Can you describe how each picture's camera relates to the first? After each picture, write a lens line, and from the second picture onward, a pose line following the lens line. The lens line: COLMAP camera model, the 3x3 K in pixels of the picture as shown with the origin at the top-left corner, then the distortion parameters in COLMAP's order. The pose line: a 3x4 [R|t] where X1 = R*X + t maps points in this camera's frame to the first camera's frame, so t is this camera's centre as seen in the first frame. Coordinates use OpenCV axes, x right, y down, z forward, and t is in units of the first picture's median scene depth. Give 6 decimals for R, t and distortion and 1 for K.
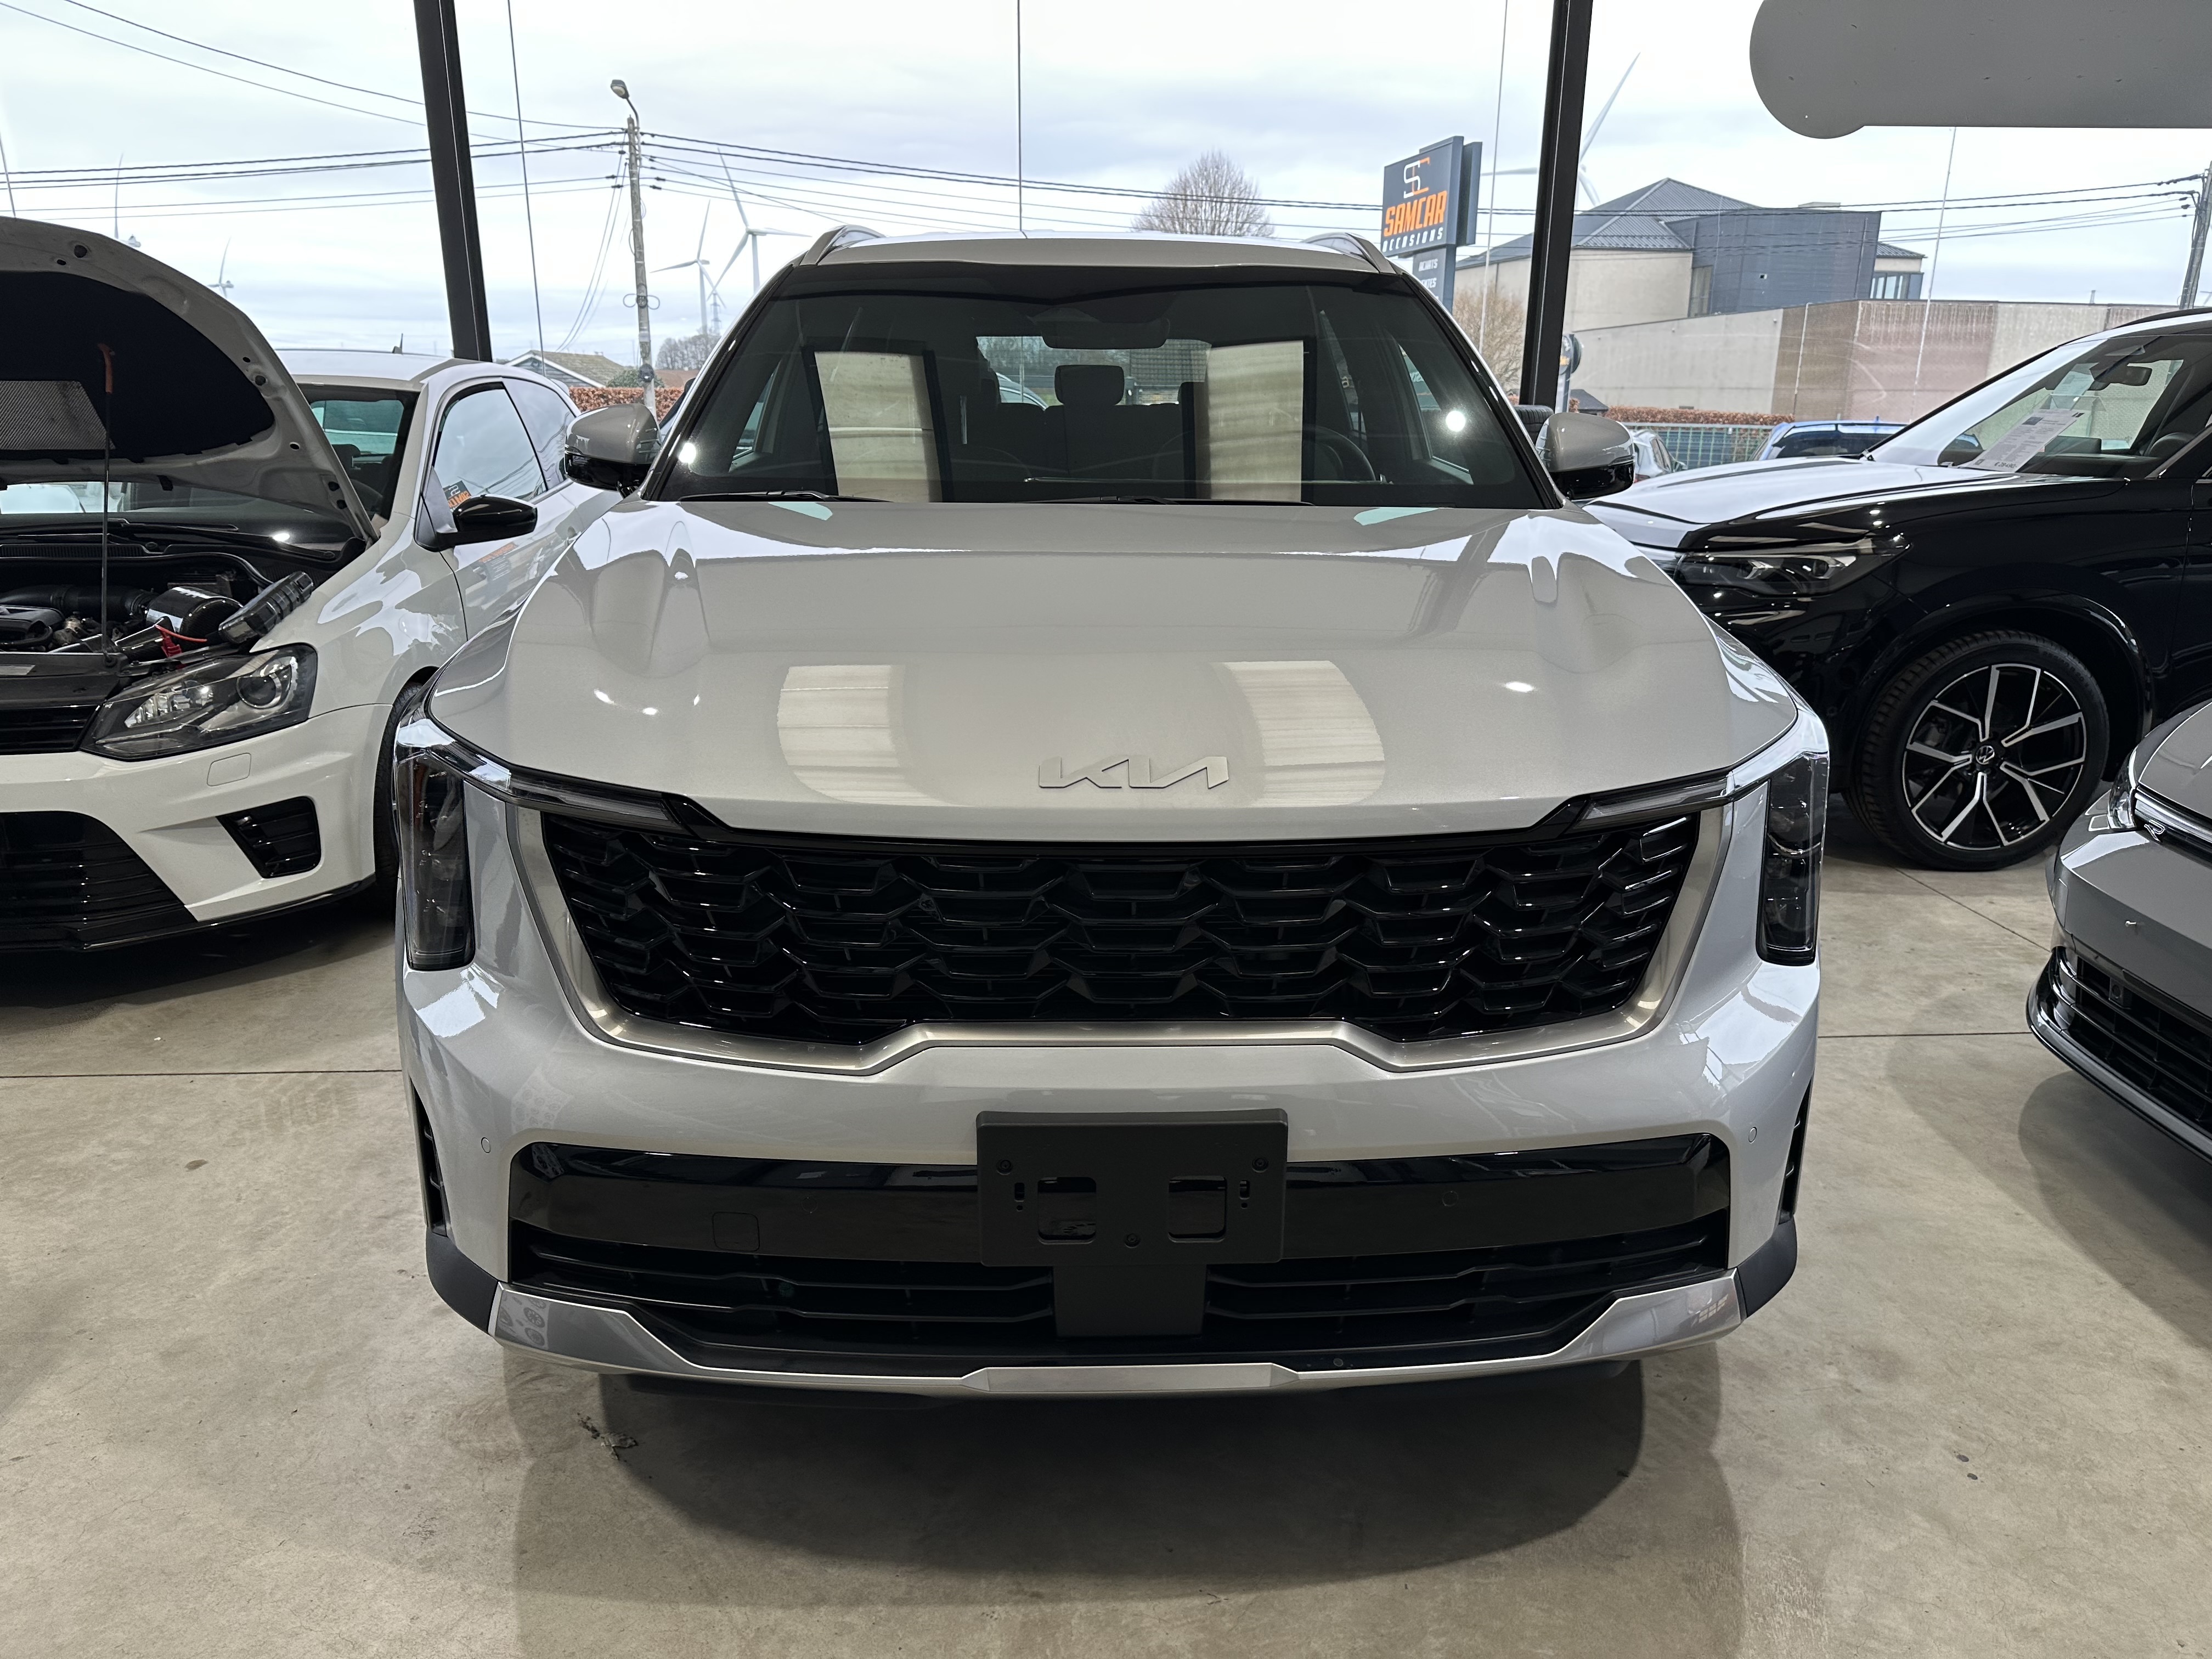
lens RADIAL K [[1575.5, 0, 1106.0], [0, 1575.5, 829.5], [0, 0, 1]] dist [-0.000263, -0.006496]
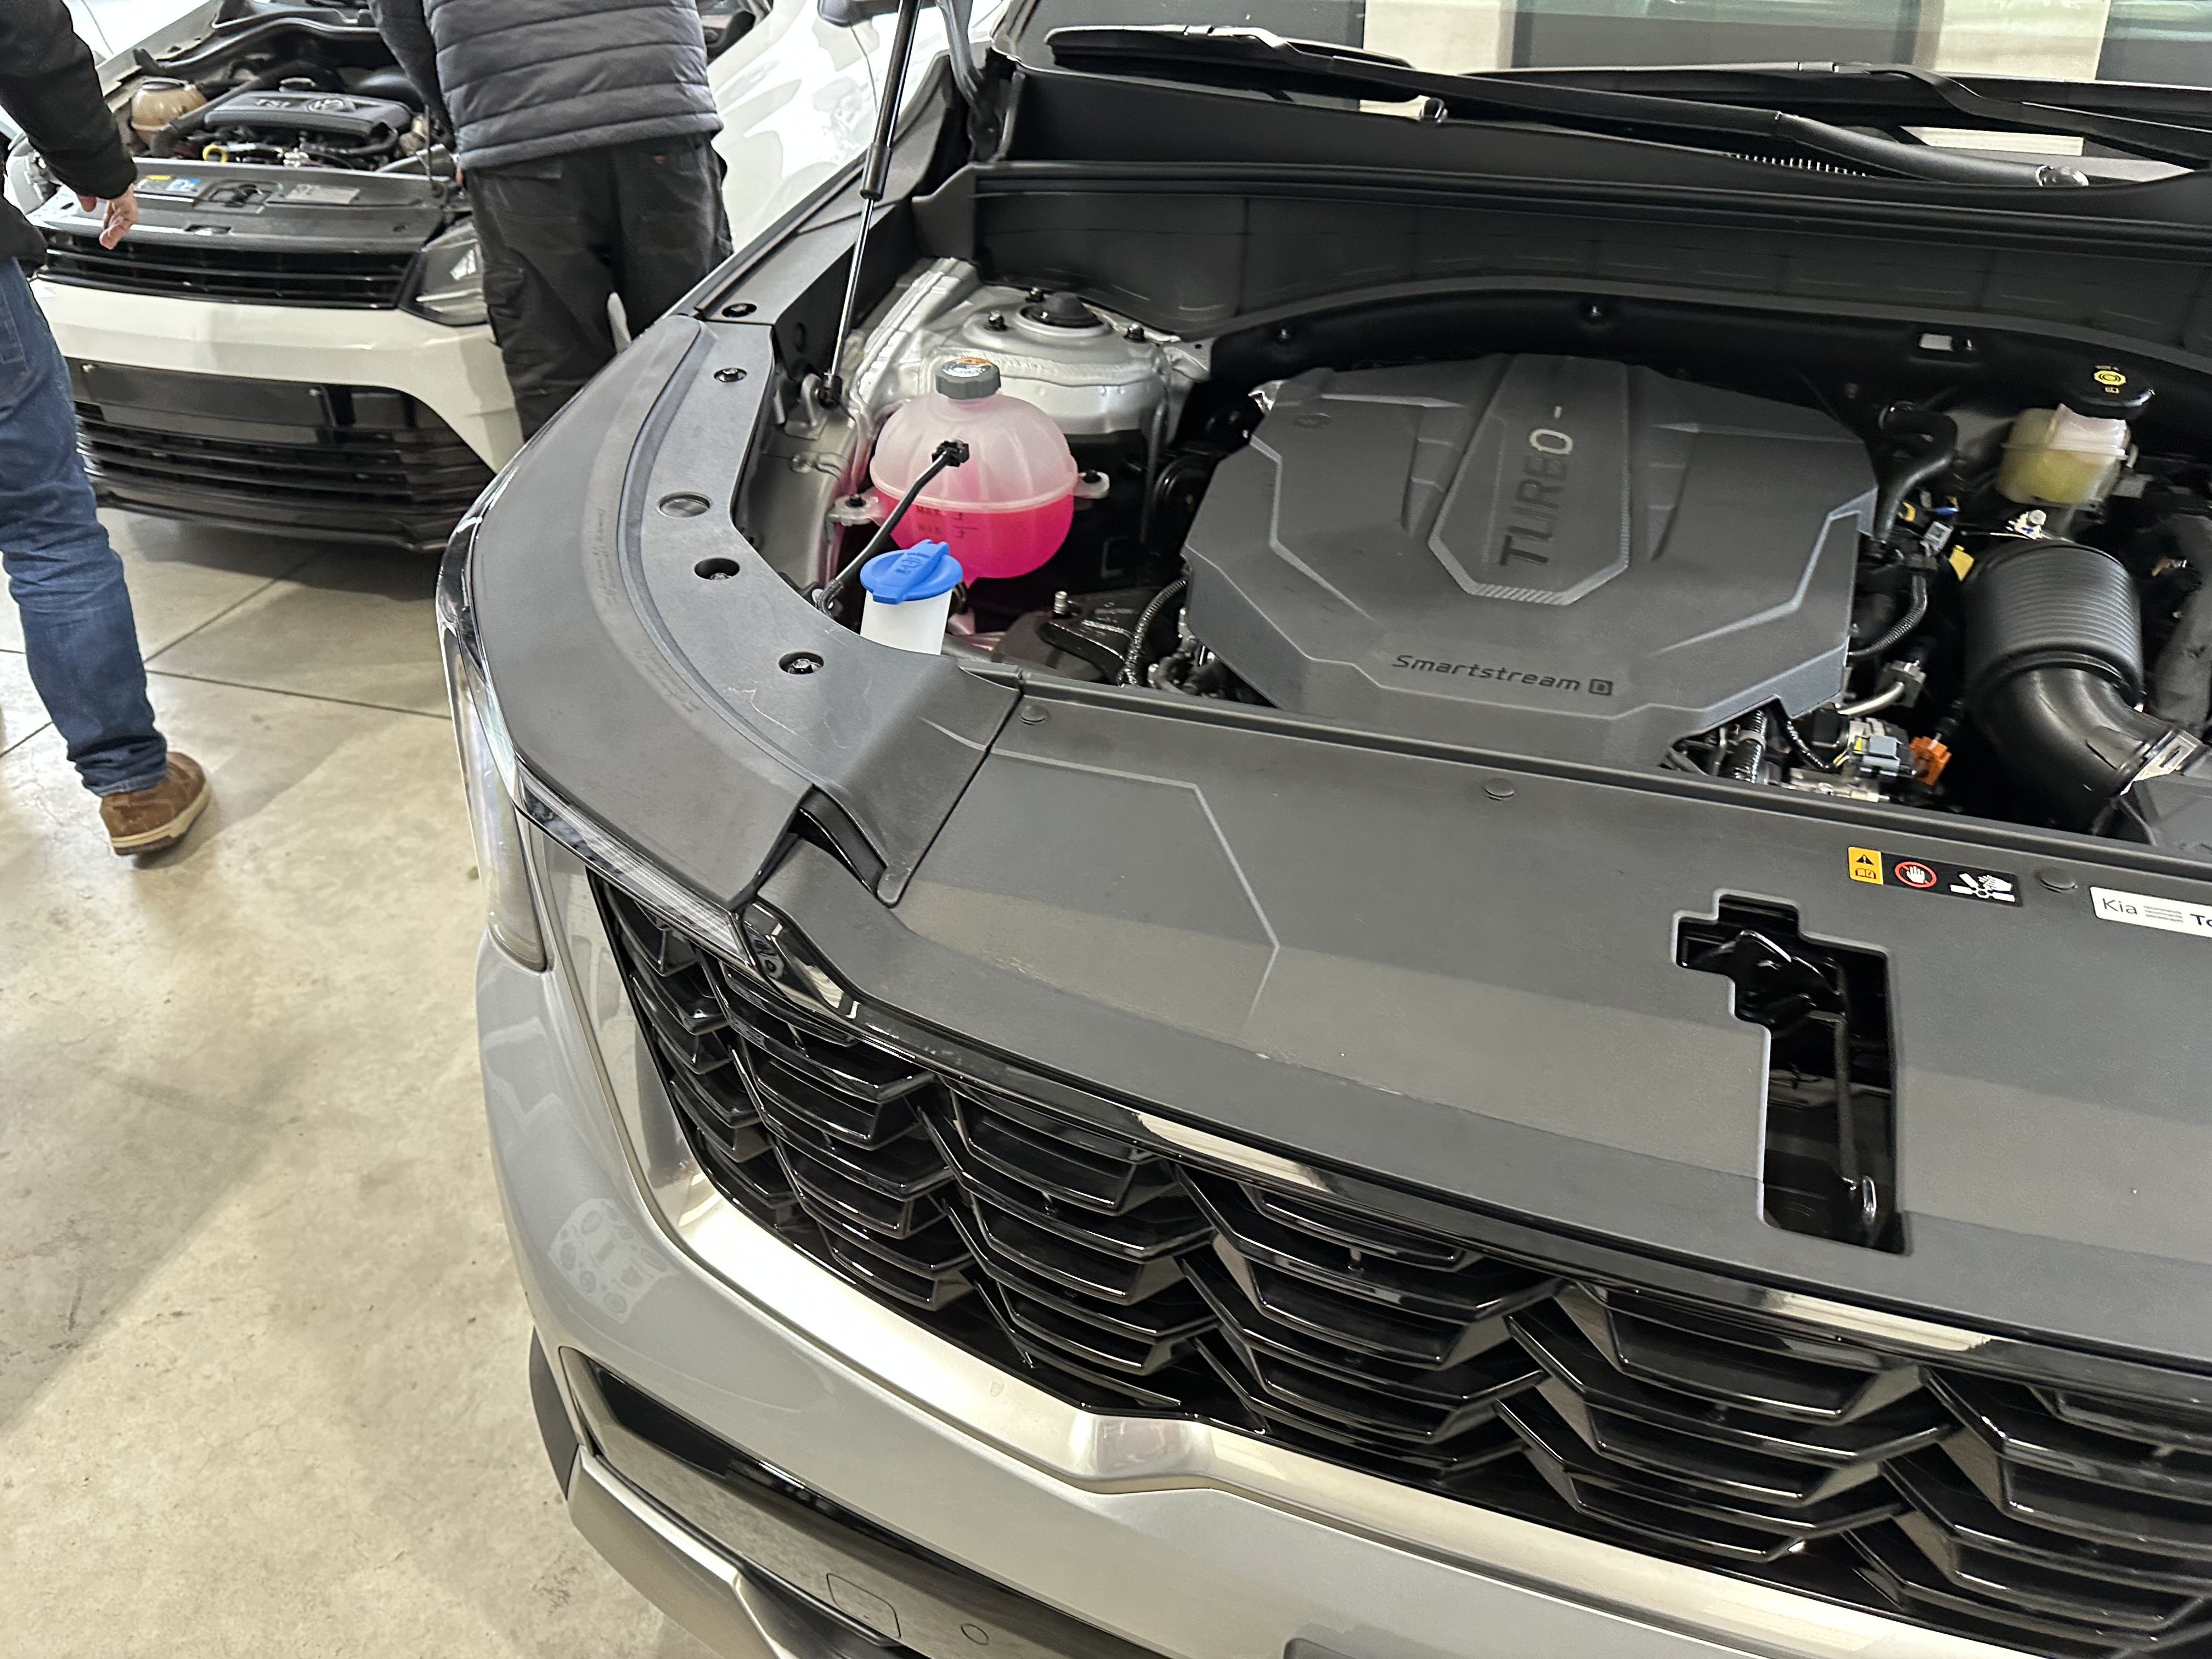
lens RADIAL K [[1582.8, 0, 1097.5], [0, 1582.8, 820.8], [0, 0, 1]] dist [0.078037, -0.123162]
pose [[0.942157, 0.175592, -0.285494, -0.026087], [-0.075232, 0.940842, 0.330389, -0.149838], [0.326619, -0.289800, 0.899631, 0.411923]]
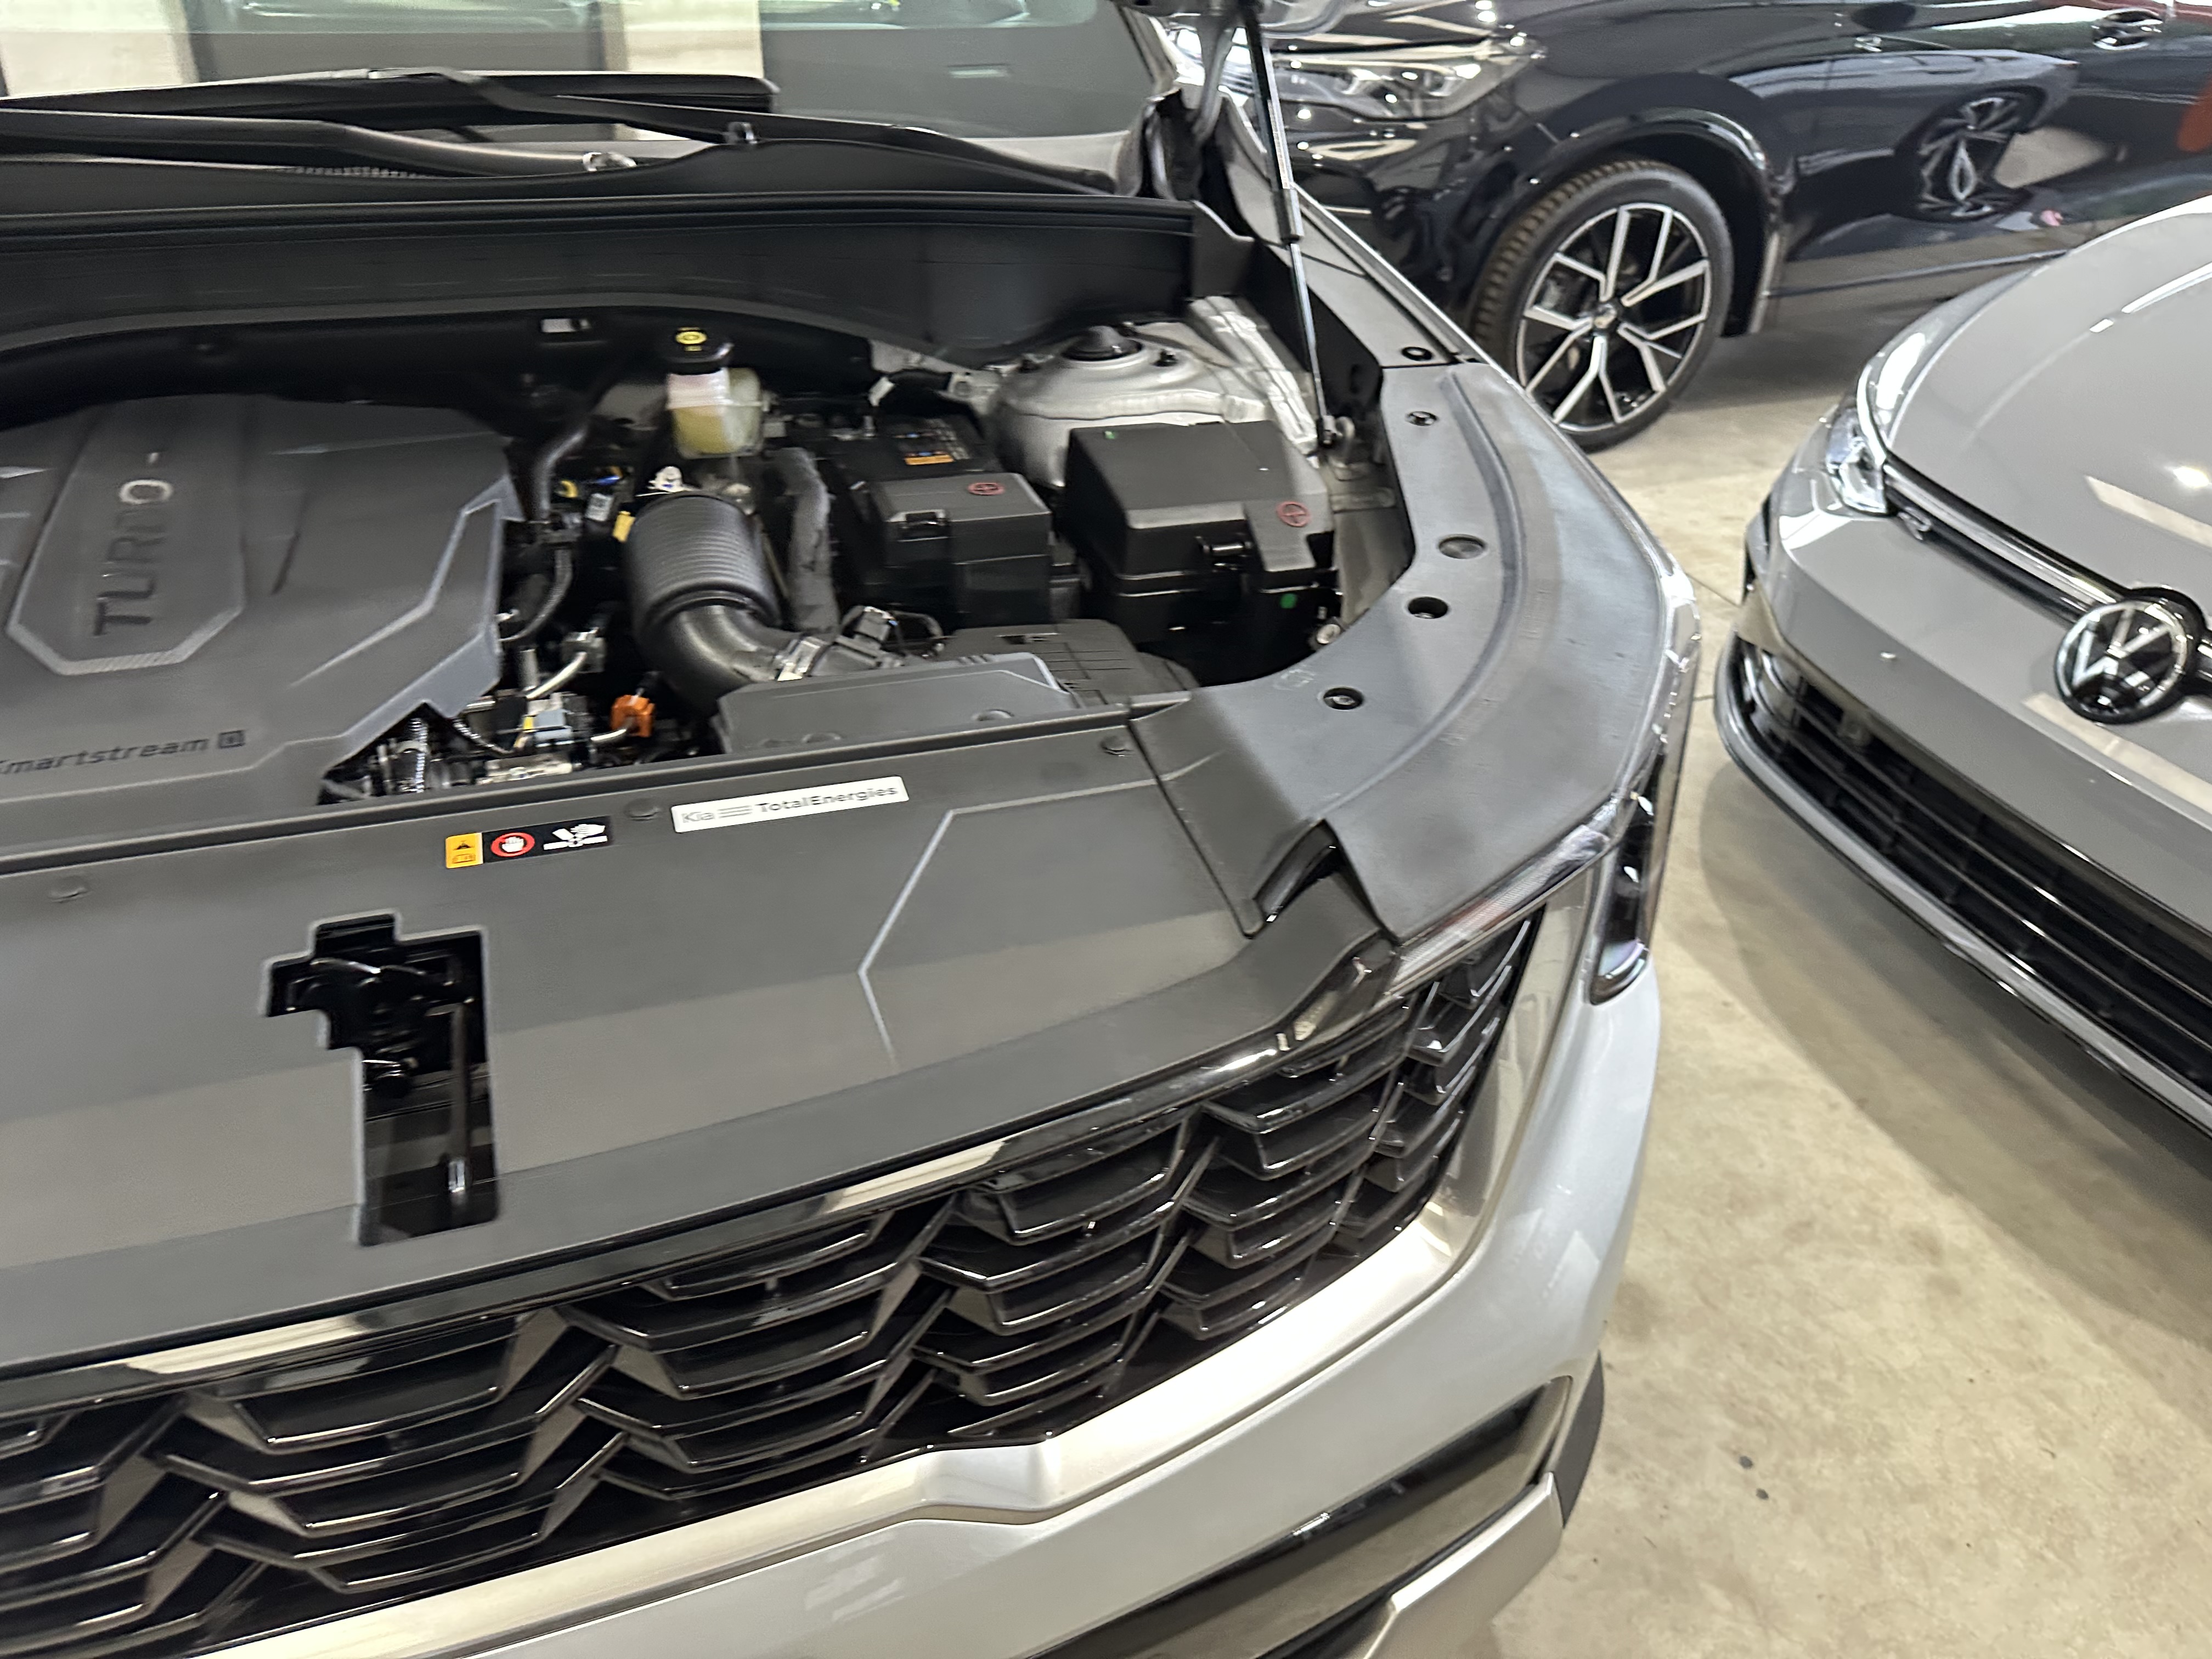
lens RADIAL K [[1566.9, 0, 1106.0], [0, 1566.9, 829.5], [0, 0, 1]] dist [0.000477, -0.001714]
pose [[0.955102, -0.143150, 0.259398, 0.073342], [0.051994, 0.942926, 0.328918, -0.149325], [-0.291678, -0.300663, 0.908034, 0.421403]]
